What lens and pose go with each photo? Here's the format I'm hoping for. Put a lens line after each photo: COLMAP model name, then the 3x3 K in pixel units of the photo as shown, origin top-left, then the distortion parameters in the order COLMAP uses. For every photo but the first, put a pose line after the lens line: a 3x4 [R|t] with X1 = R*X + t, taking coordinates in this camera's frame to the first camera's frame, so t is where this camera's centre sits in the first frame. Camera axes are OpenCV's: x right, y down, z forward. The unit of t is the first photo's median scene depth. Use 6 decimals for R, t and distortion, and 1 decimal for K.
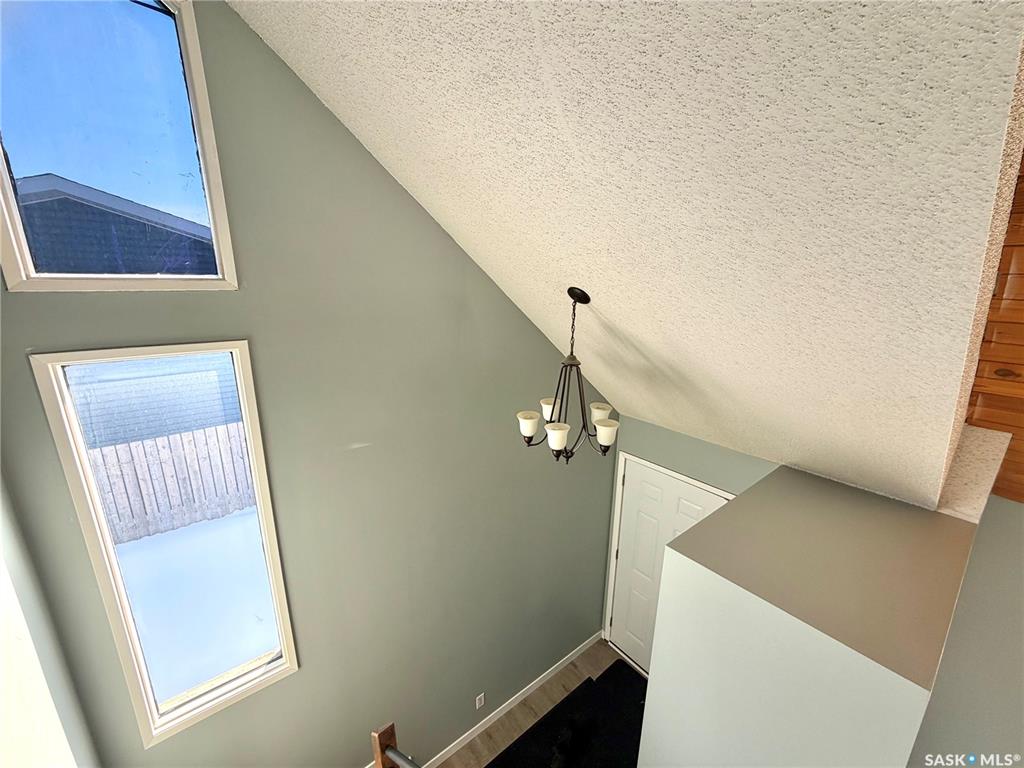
lens RADIAL K [[405.8, 0, 508.9], [0, 405.8, 384.9], [0, 0, 1]] dist [0.000866, -0.000276]
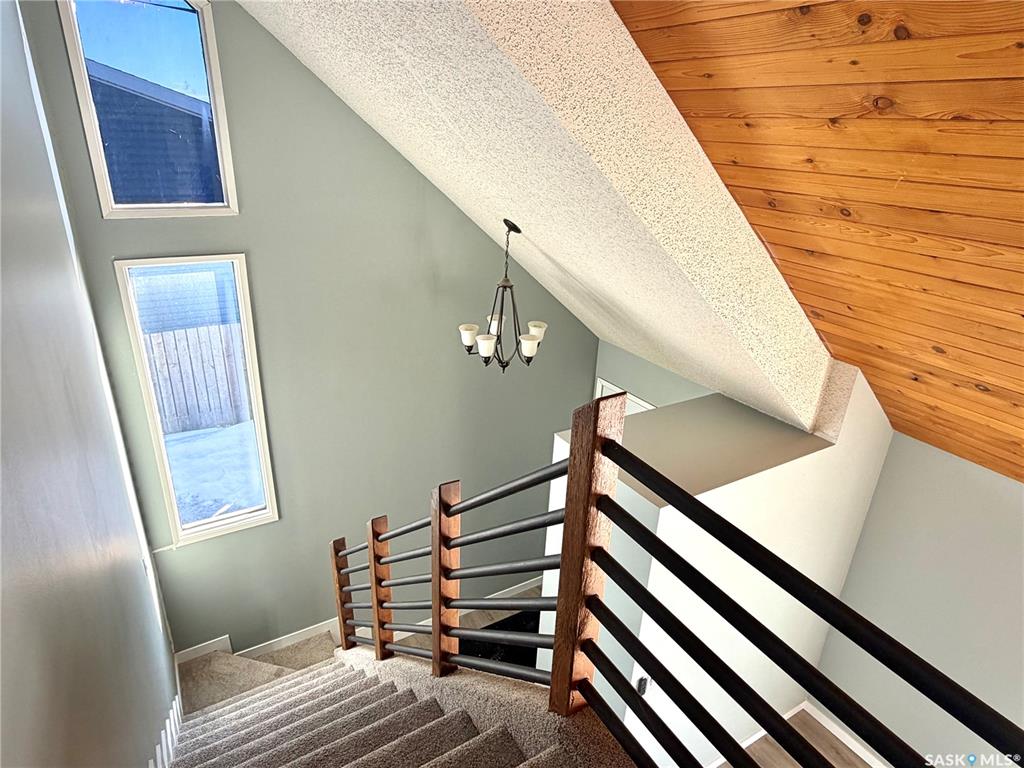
lens RADIAL K [[602.0, 0, 513.8], [0, 602.0, 382.5], [0, 0, 1]] dist [-0.000784, 0.001792]
pose [[0.993251, 0.073013, -0.090120, 0.346645], [-0.060333, 0.988845, 0.136184, -0.012487], [0.099058, -0.129828, 0.986576, -0.722889]]
